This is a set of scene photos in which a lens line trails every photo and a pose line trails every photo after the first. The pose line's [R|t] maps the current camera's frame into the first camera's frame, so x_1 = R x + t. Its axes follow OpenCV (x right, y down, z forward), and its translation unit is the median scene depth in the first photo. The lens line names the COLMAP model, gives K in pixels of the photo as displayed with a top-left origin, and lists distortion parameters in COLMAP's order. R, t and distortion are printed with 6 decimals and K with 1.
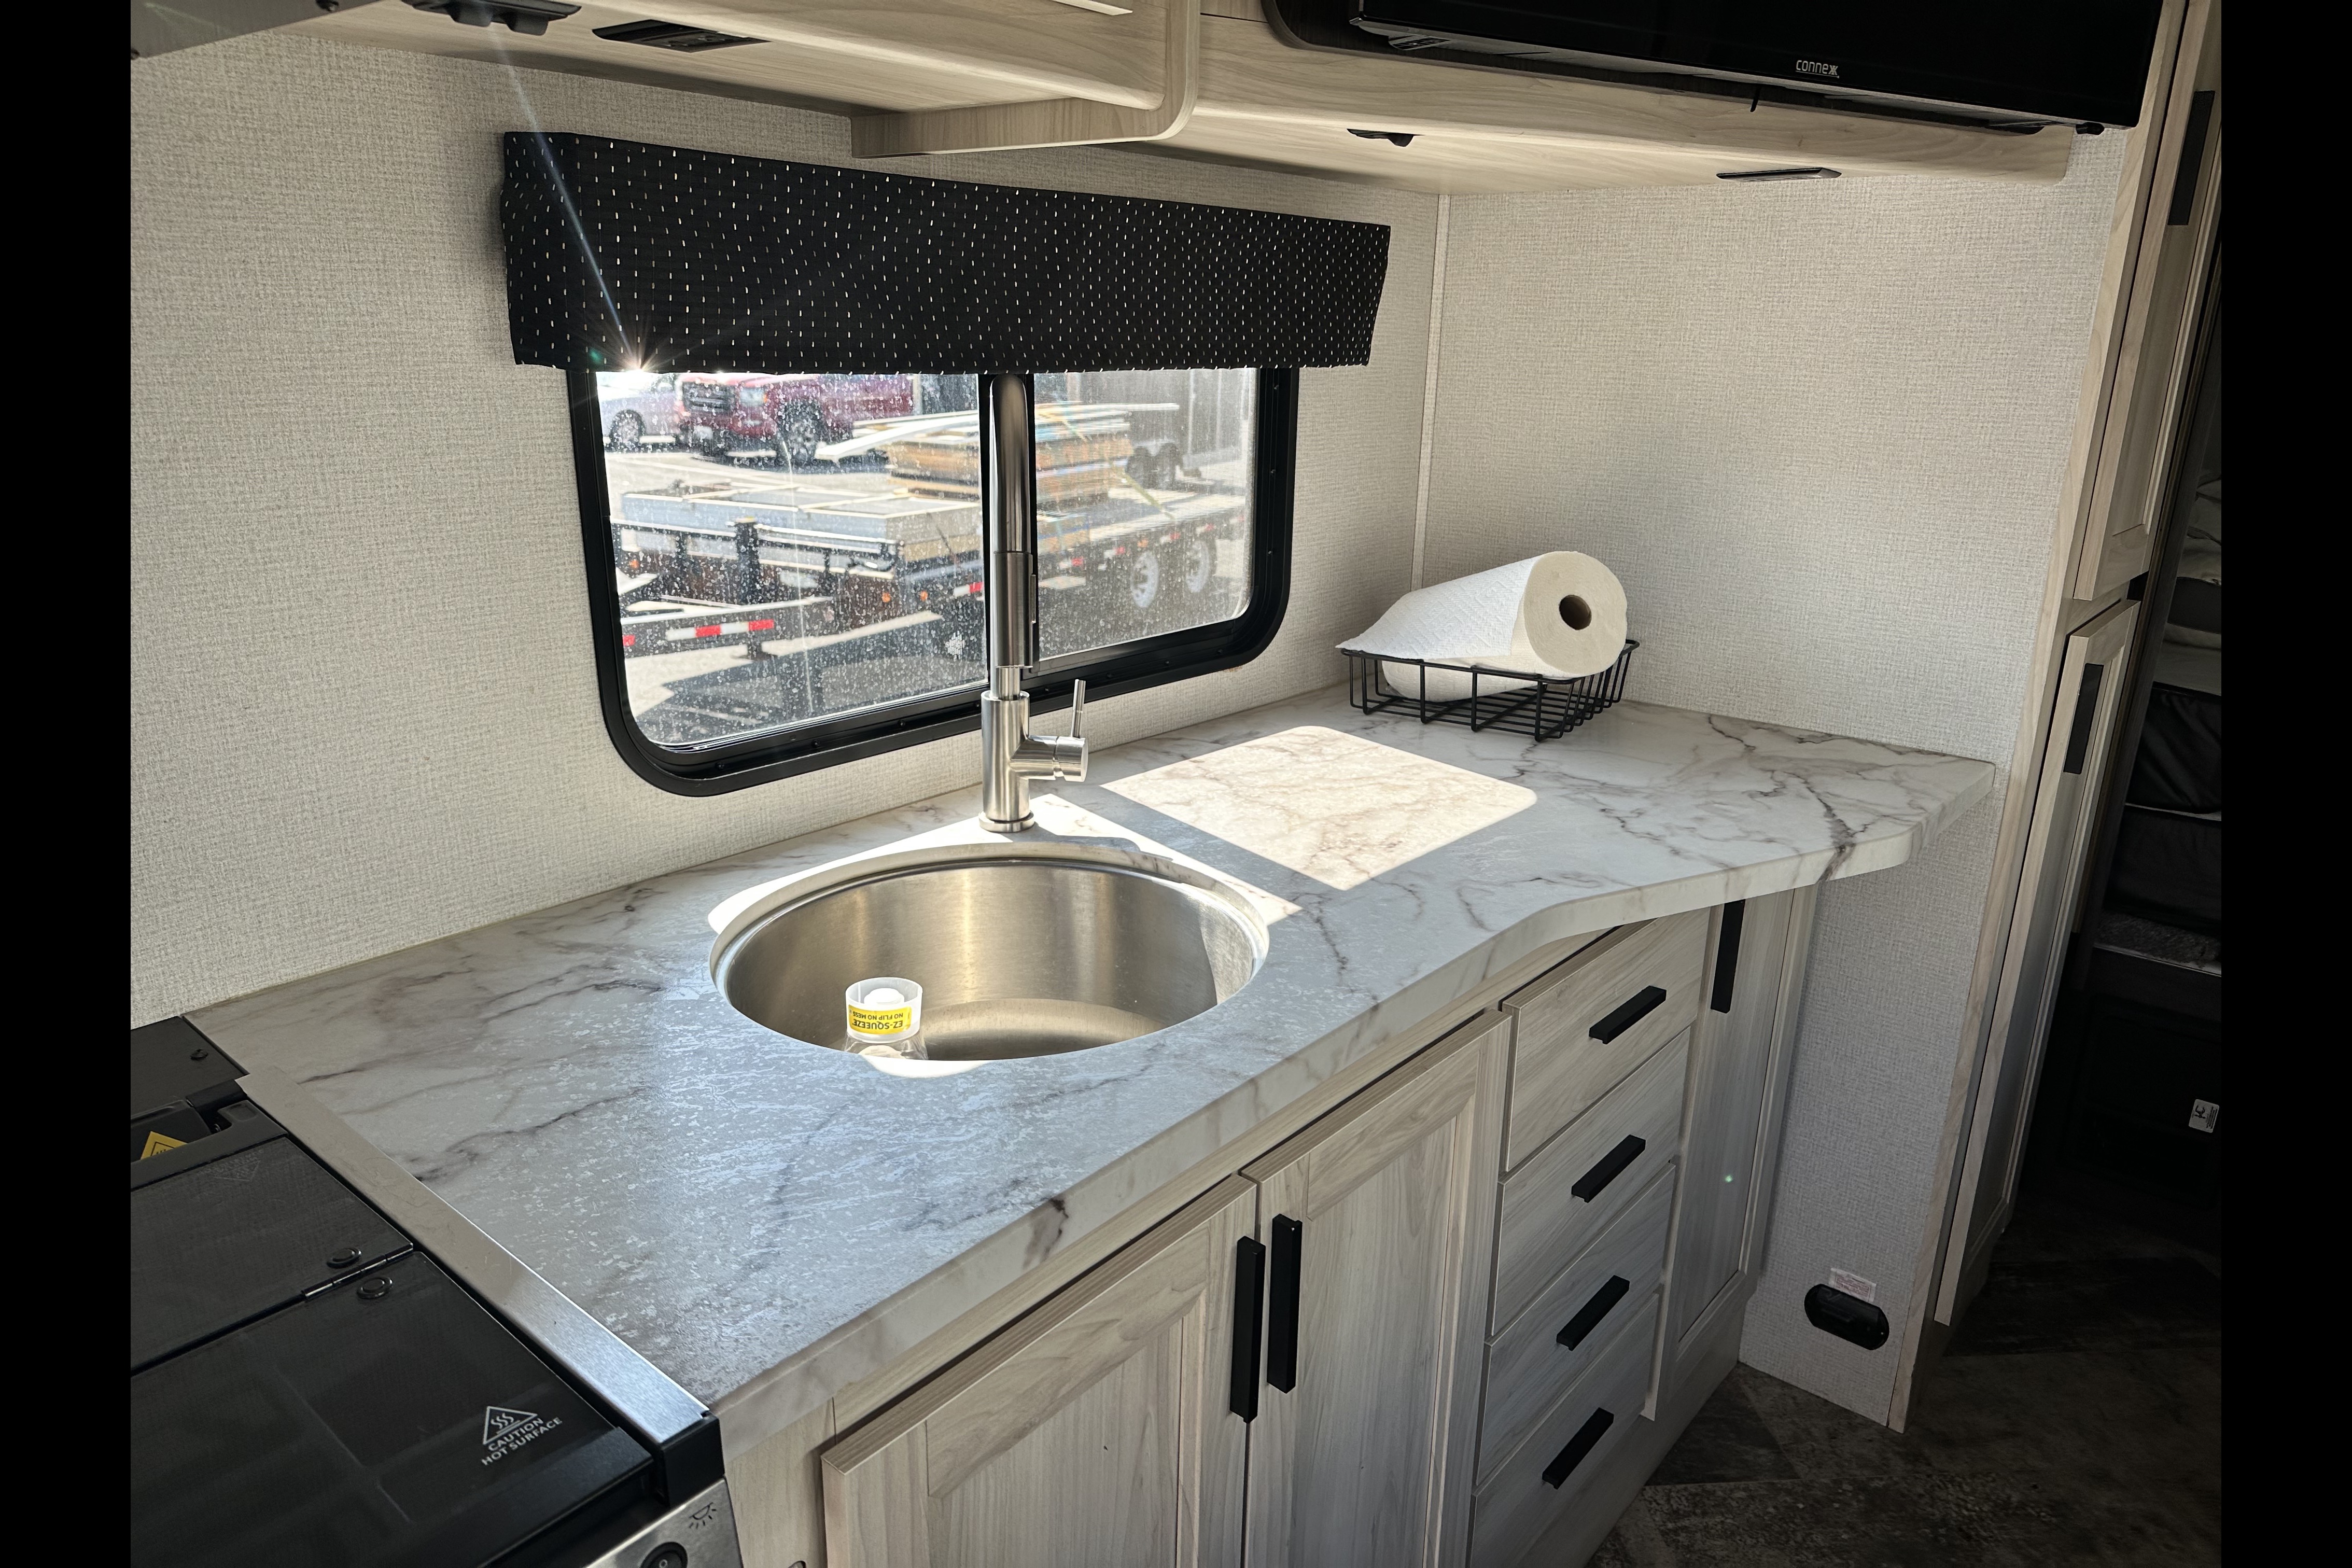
lens RADIAL K [[1509.7, 0, 1176.1], [0, 1509.7, 788.7], [0, 0, 1]] dist [0.038065, 0.000431]
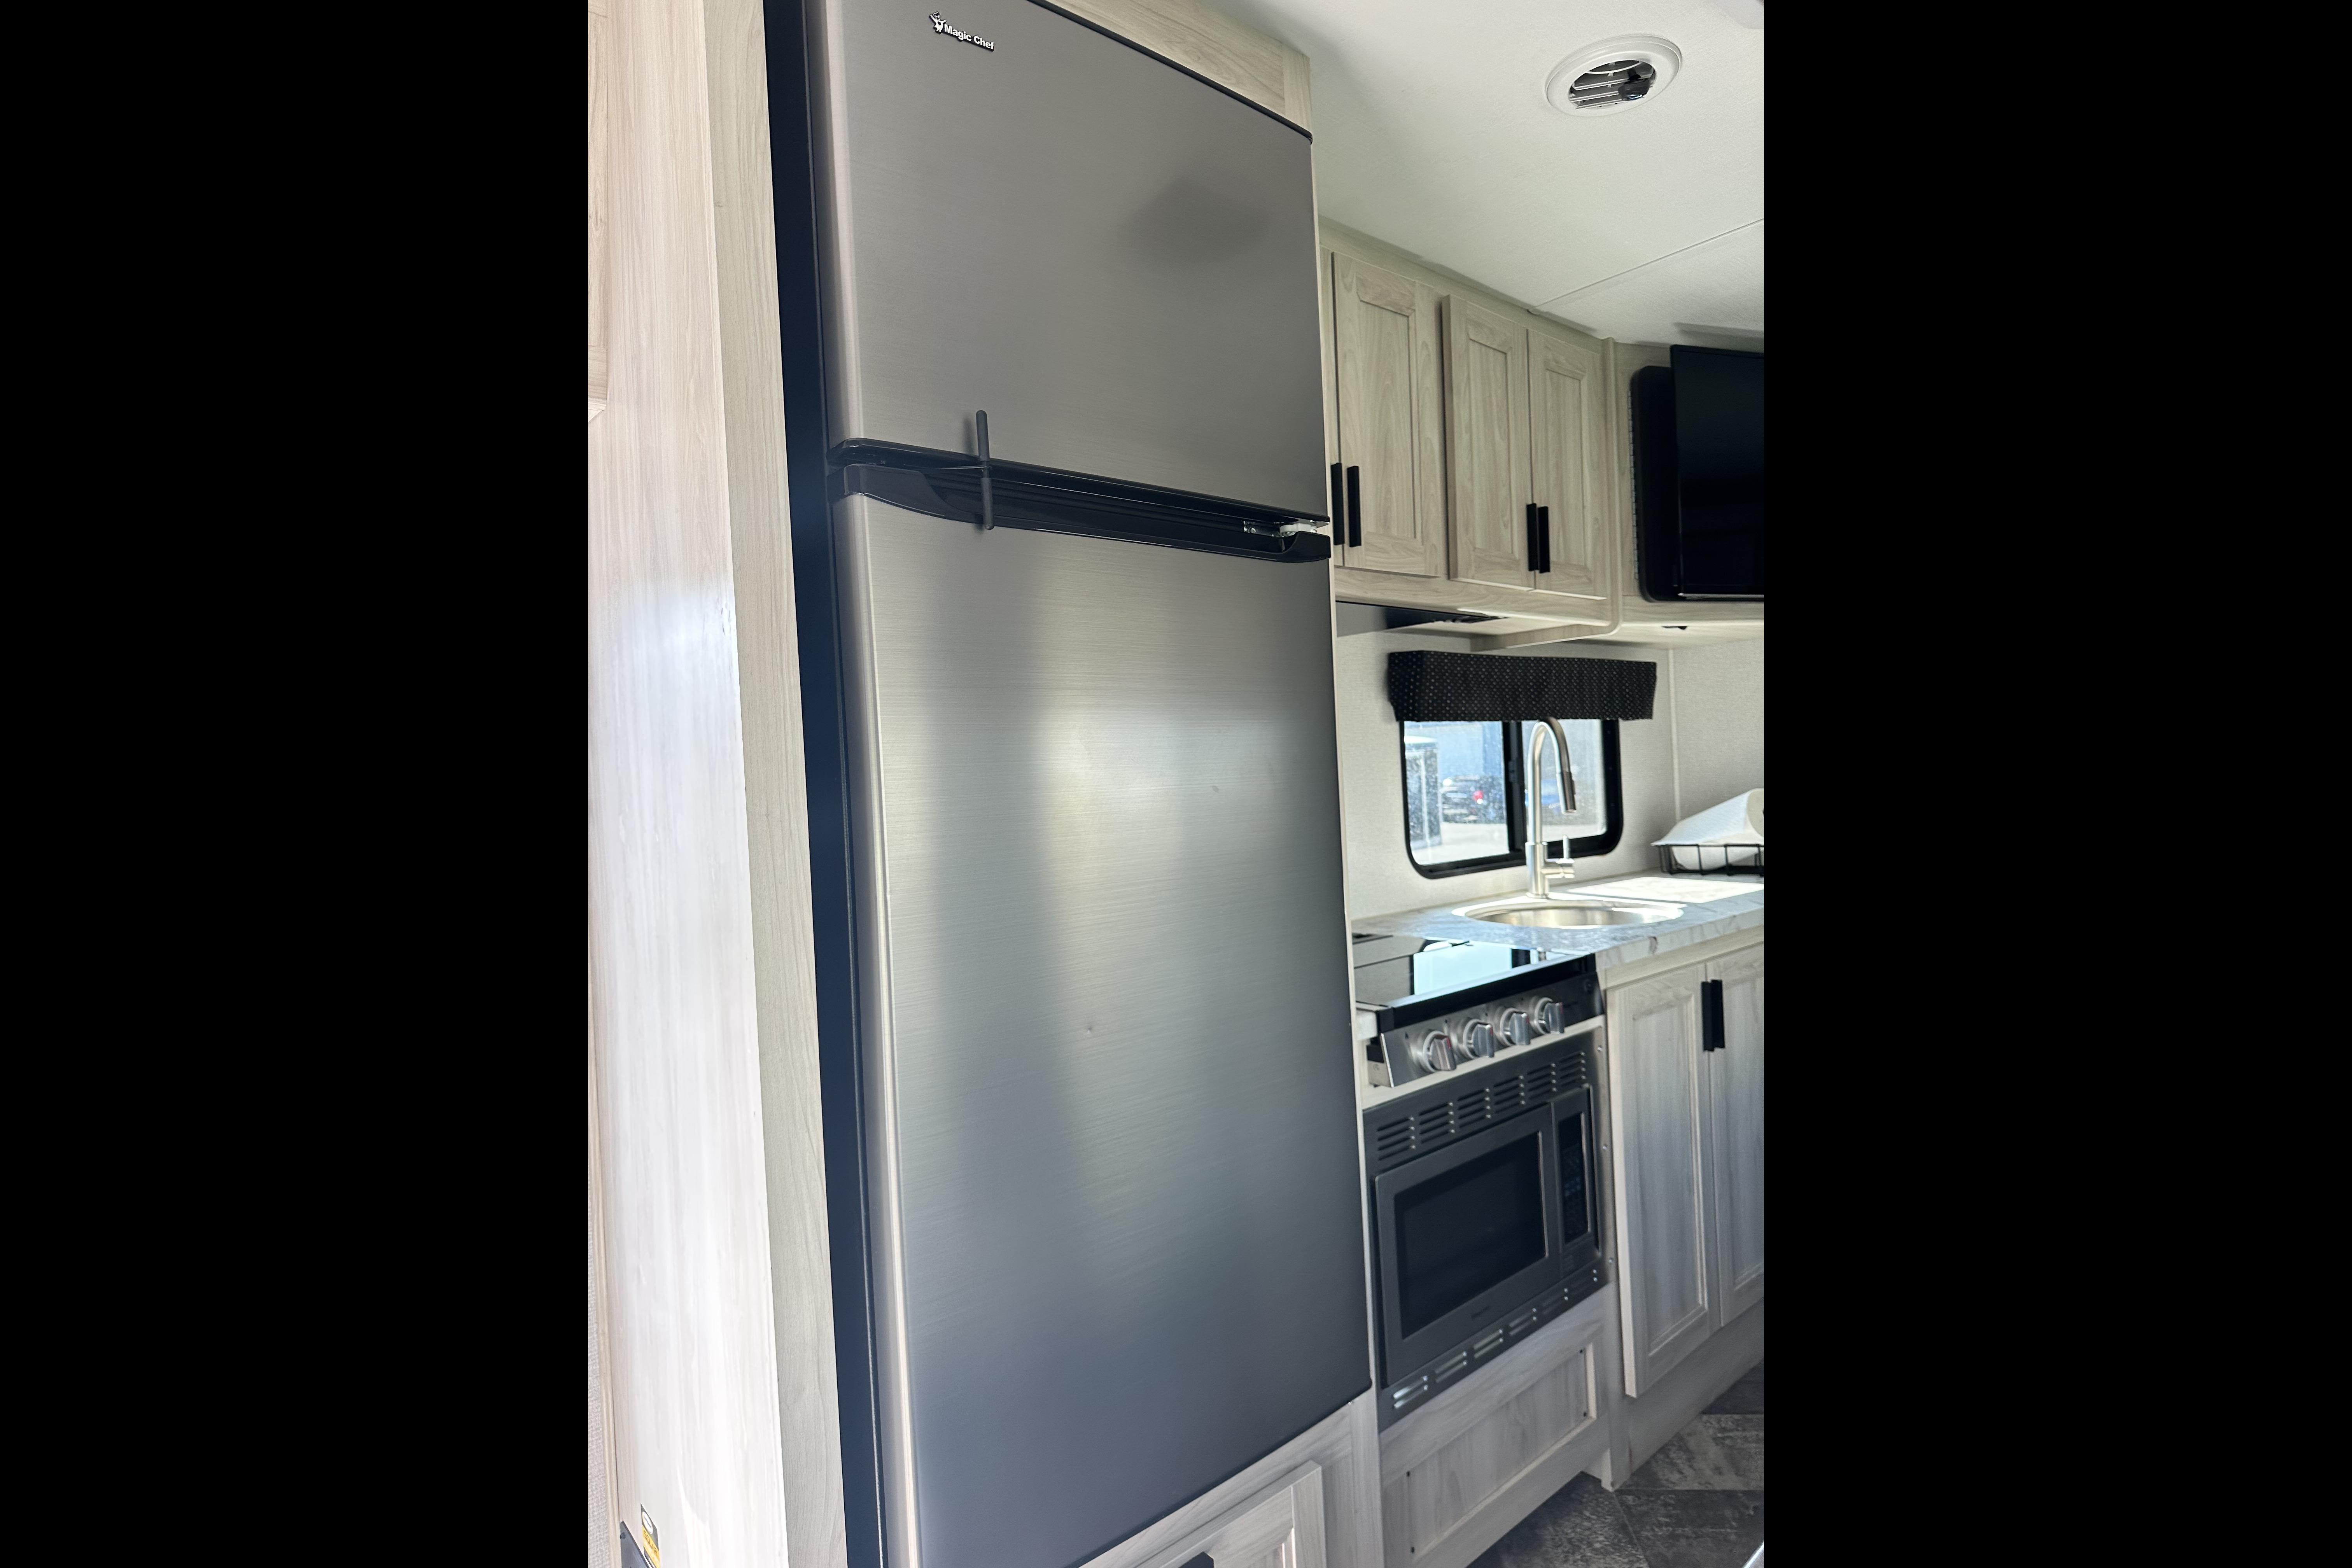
lens RADIAL K [[1105.2, 0, 1173.5], [0, 1105.2, 779.7], [0, 0, 1]] dist [-0.000223, -0.000112]
pose [[0.981121, -0.065686, -0.181900, -0.290508], [0.011782, 0.959108, -0.282795, 0.274116], [0.193037, 0.275313, 0.941775, -0.690509]]
